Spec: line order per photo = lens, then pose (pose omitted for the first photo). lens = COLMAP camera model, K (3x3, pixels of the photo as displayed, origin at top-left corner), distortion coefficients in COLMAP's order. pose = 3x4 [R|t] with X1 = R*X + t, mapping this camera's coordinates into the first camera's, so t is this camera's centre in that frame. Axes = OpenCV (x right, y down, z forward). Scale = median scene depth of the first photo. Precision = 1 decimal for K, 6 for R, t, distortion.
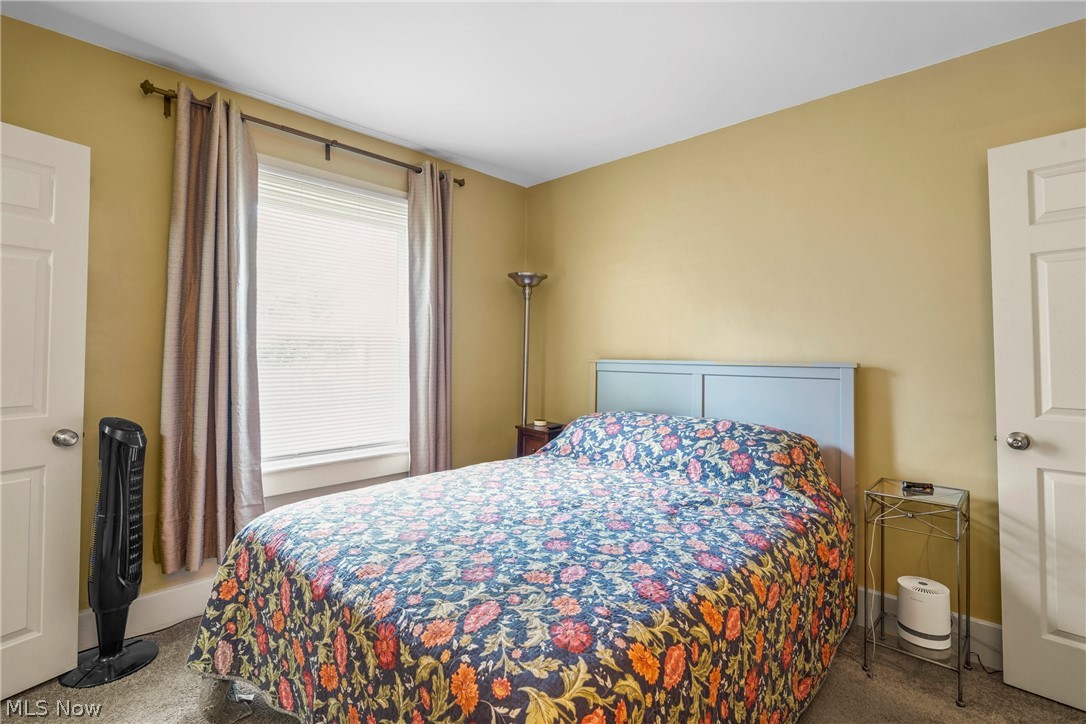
lens RADIAL K [[512.2, 0, 543.7], [0, 512.2, 353.0], [0, 0, 1]] dist [-0.001140, -0.000467]
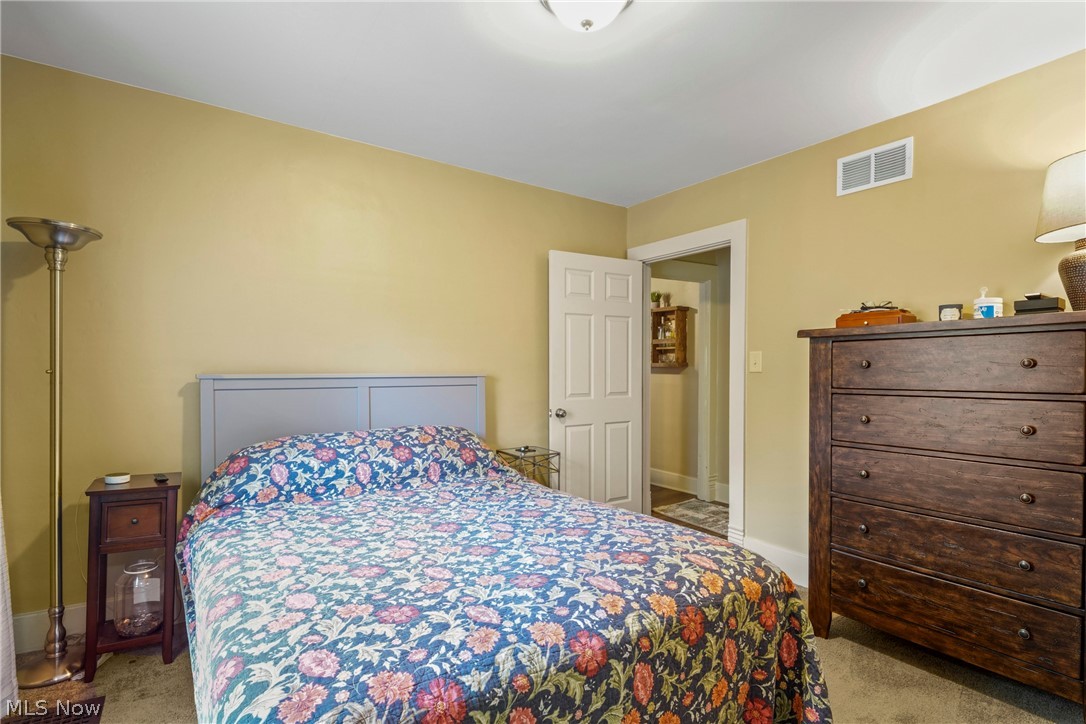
lens RADIAL K [[517.8, 0, 541.6], [0, 517.8, 387.5], [0, 0, 1]] dist [-0.001084, -0.000480]
pose [[0.205233, -0.043673, 0.977738, -0.738754], [-0.003366, 0.998966, 0.045328, -0.004082], [-0.978707, -0.012594, 0.204874, 0.548468]]
